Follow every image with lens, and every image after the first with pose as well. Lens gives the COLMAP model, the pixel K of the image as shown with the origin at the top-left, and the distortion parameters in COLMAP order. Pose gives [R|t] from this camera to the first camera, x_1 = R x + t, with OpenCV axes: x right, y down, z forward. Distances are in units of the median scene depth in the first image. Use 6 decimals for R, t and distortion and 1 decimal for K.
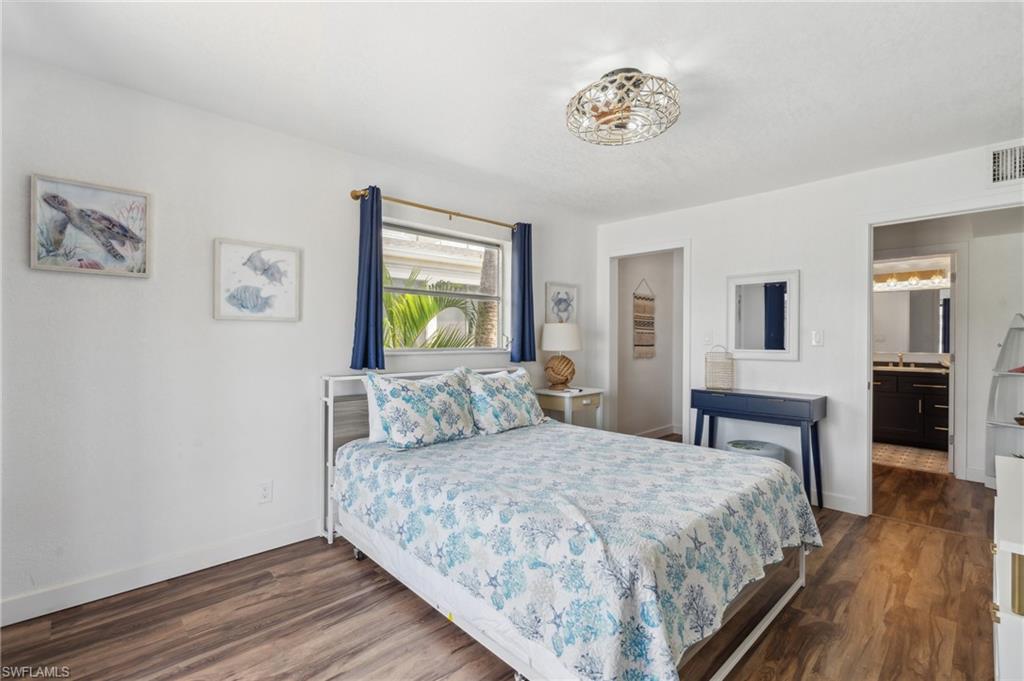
lens RADIAL K [[460.2, 0, 511.1], [0, 460.2, 339.3], [0, 0, 1]] dist [-0.001777, 0.000110]
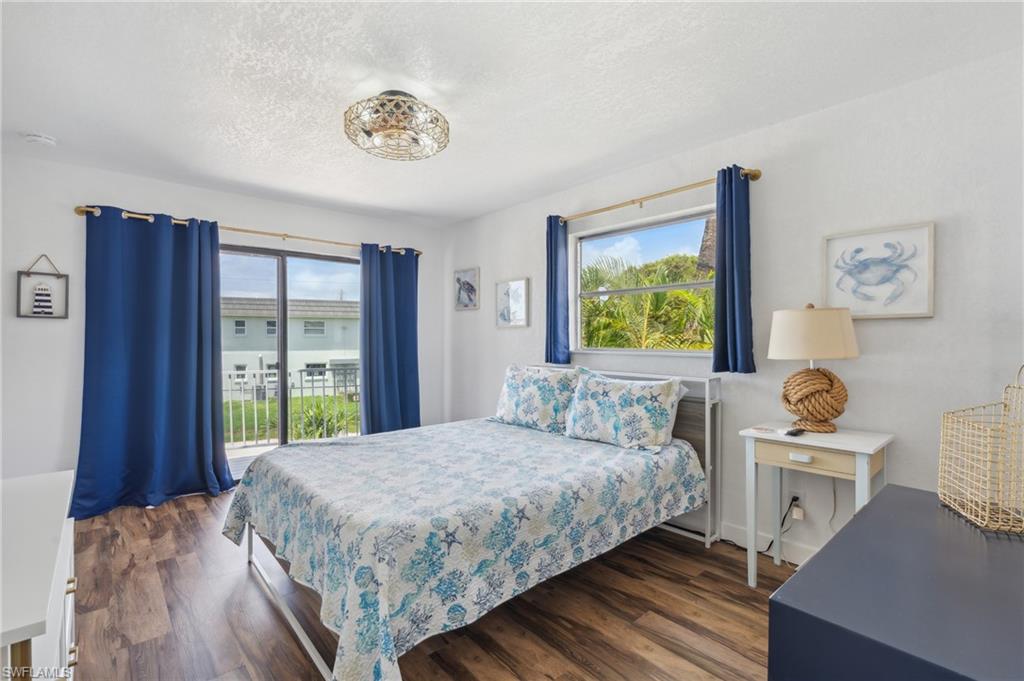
lens RADIAL K [[460.2, 0, 511.1], [0, 460.2, 339.3], [0, 0, 1]] dist [-0.001777, 0.000110]
pose [[-0.027930, 0.000359, -0.999610, 1.014679], [-0.001215, 0.999999, 0.000393, 0.000757], [0.999609, 0.001226, -0.027929, 0.992538]]
